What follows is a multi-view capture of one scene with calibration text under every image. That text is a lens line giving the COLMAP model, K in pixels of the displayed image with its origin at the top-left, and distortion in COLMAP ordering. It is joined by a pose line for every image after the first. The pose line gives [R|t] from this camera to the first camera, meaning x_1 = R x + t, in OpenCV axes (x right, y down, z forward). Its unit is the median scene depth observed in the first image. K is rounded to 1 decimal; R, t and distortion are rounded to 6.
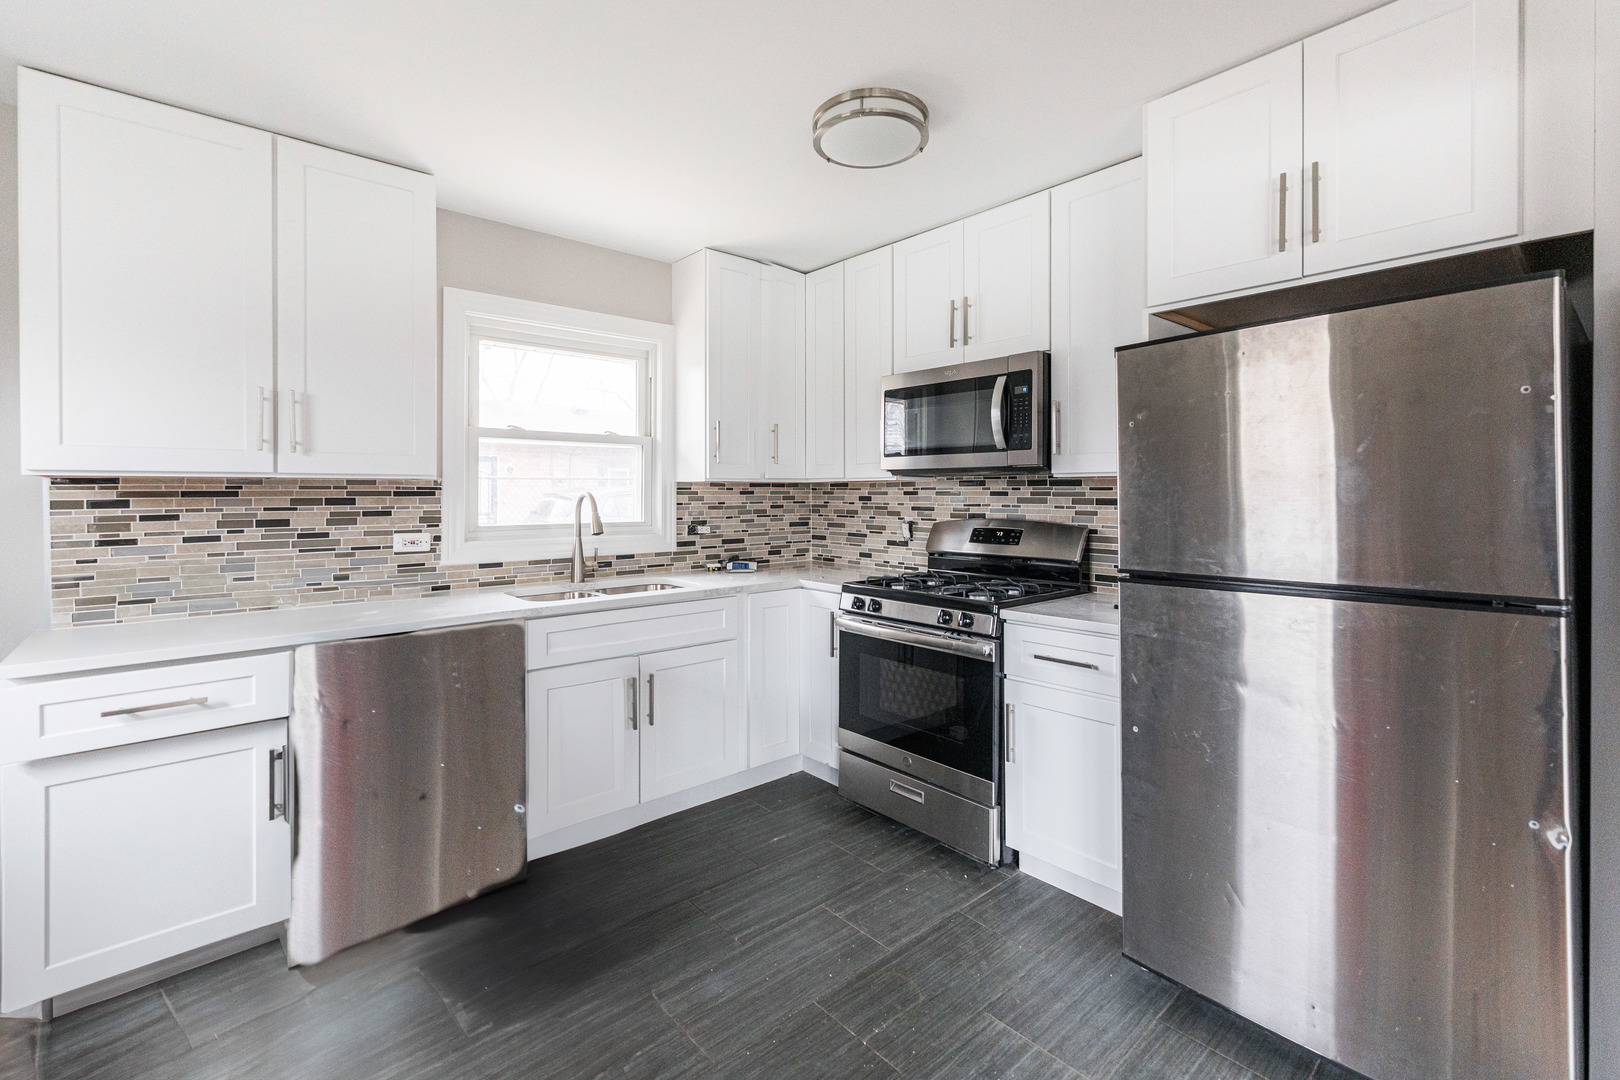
lens RADIAL K [[700.5, 0, 809.5], [0, 700.5, 500.8], [0, 0, 1]] dist [0.000141, 0.000030]
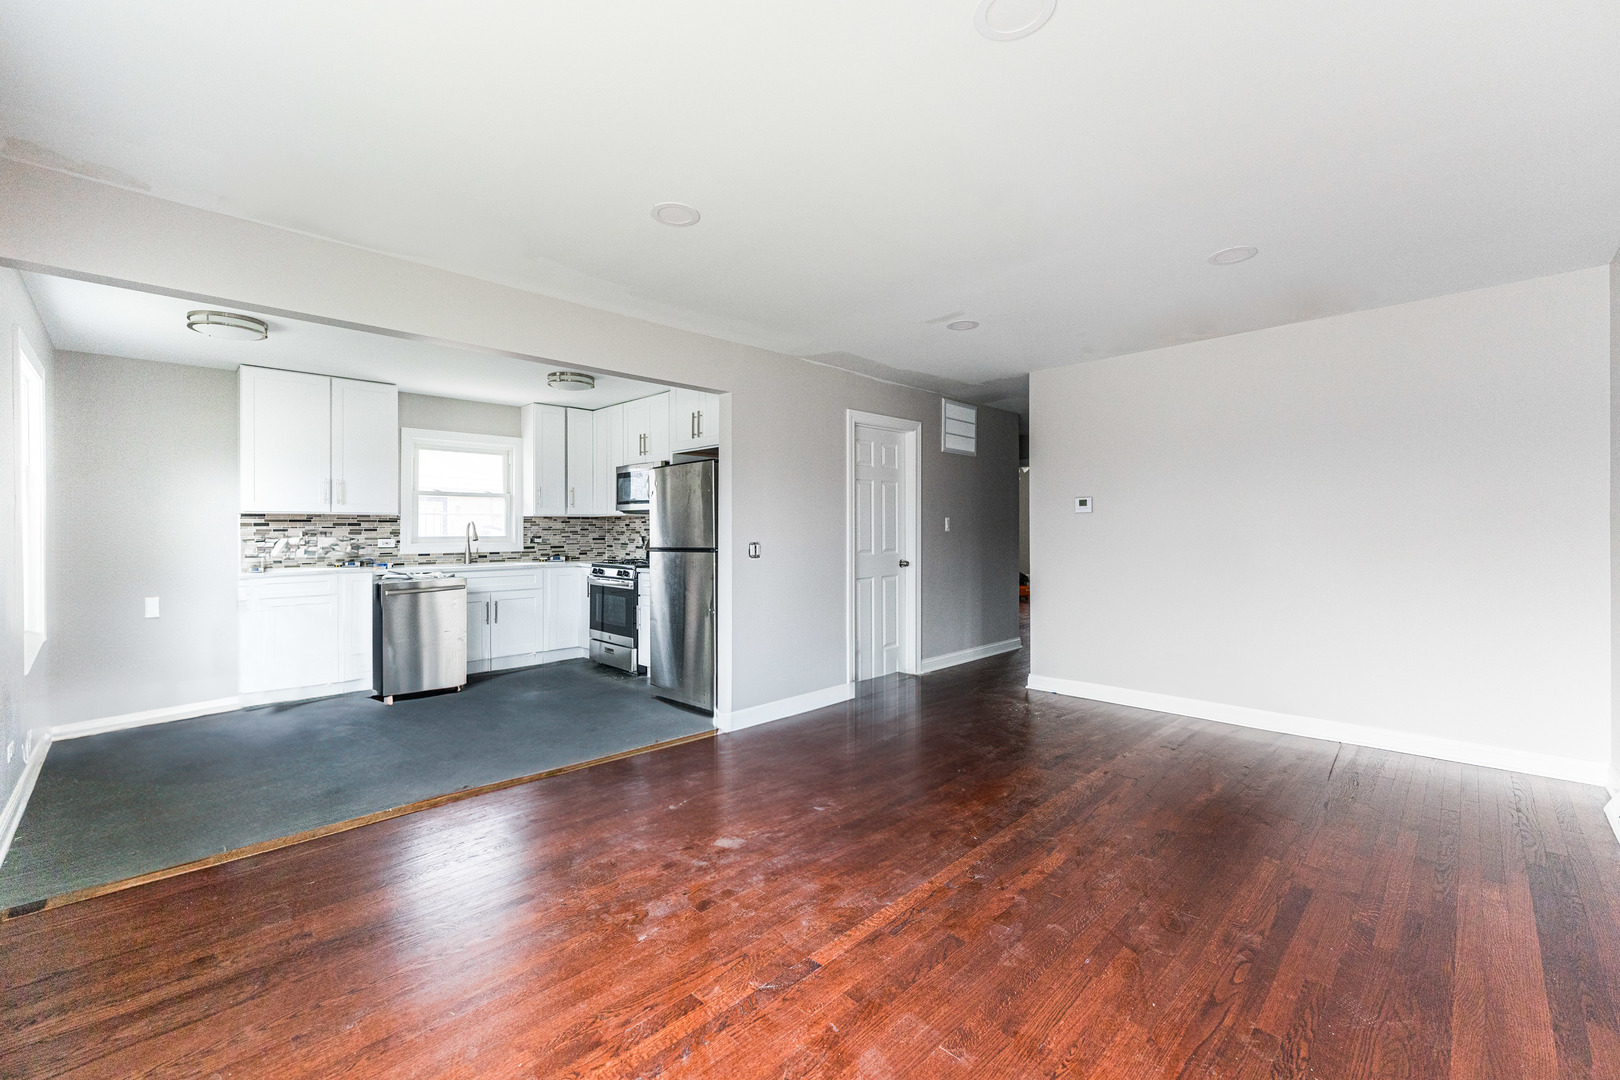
lens RADIAL K [[663.2, 0, 814.6], [0, 663.2, 535.0], [0, 0, 1]] dist [-0.000644, 0.000035]
pose [[0.997286, 0.000241, 0.073622, 0.566259], [-0.000254, 1.000000, 0.000159, 0.029417], [-0.073622, -0.000177, 0.997286, -1.071955]]
